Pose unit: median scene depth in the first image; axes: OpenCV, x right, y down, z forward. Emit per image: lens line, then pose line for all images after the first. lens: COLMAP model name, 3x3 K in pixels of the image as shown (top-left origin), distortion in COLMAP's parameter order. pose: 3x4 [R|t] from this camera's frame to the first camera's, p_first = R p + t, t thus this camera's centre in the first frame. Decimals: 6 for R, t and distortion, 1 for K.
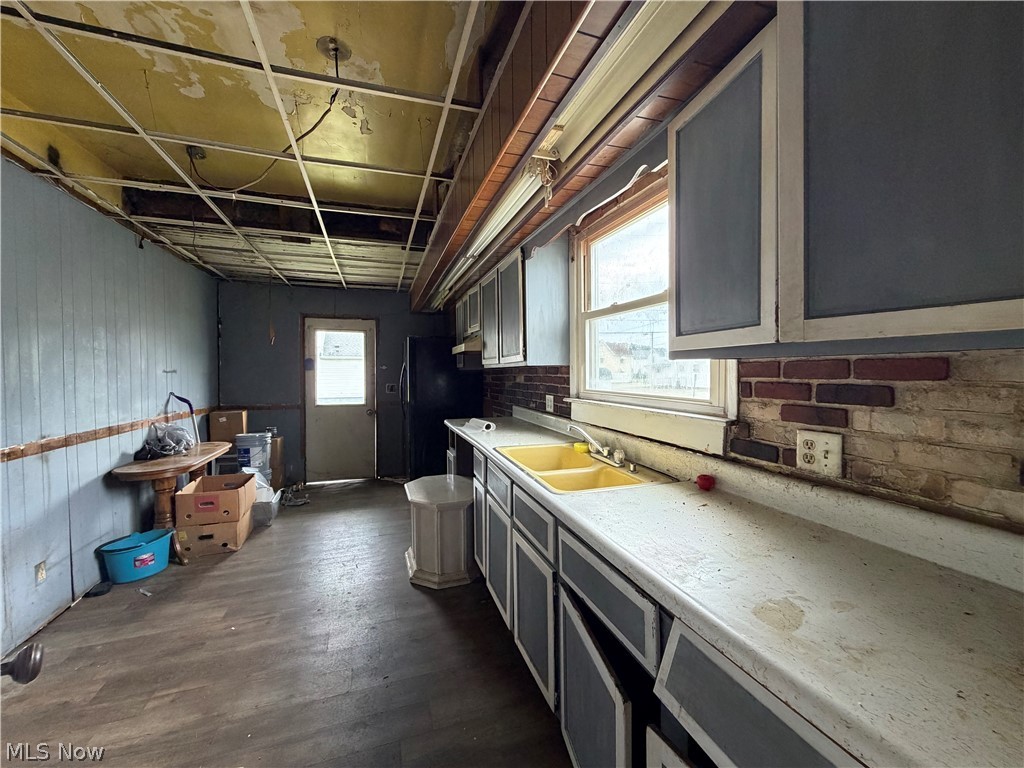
lens RADIAL K [[405.2, 0, 513.9], [0, 405.2, 377.1], [0, 0, 1]] dist [-0.000376, -0.000269]
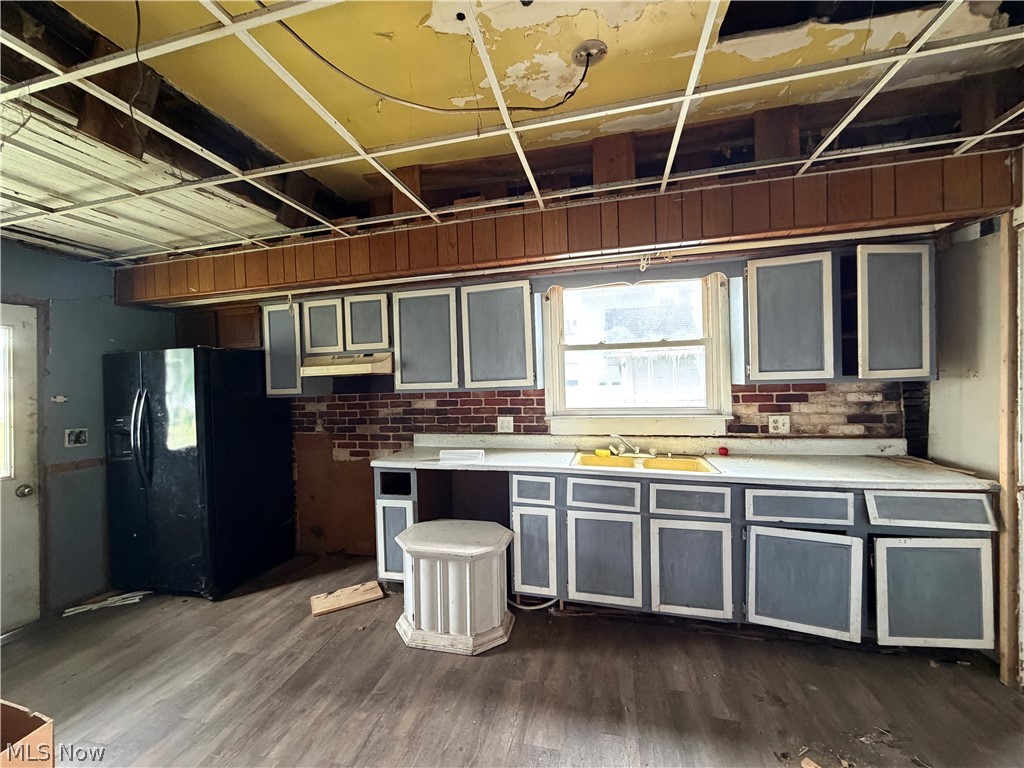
lens RADIAL K [[384.7, 0, 510.1], [0, 384.7, 387.7], [0, 0, 1]] dist [0.001149, 0.000041]
pose [[0.544630, -0.009779, 0.838620, -1.751406], [0.036745, 0.999250, -0.012211, -0.046453], [-0.837871, 0.037466, 0.544581, 1.001072]]
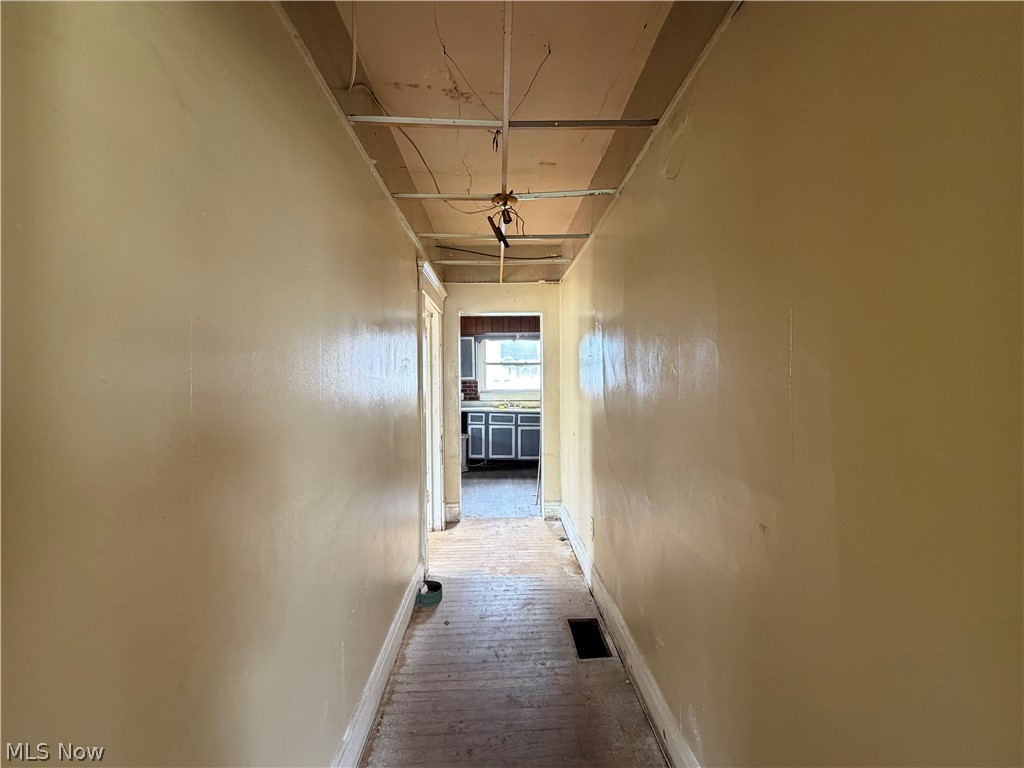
lens RADIAL K [[405.2, 0, 511.3], [0, 405.2, 383.5], [0, 0, 1]] dist [-0.000376, -0.000269]
pose [[0.290680, 0.002376, 0.956817, -4.936847], [0.021672, 0.999724, -0.009066, 0.035585], [-0.956575, 0.023371, 0.290549, 0.006425]]
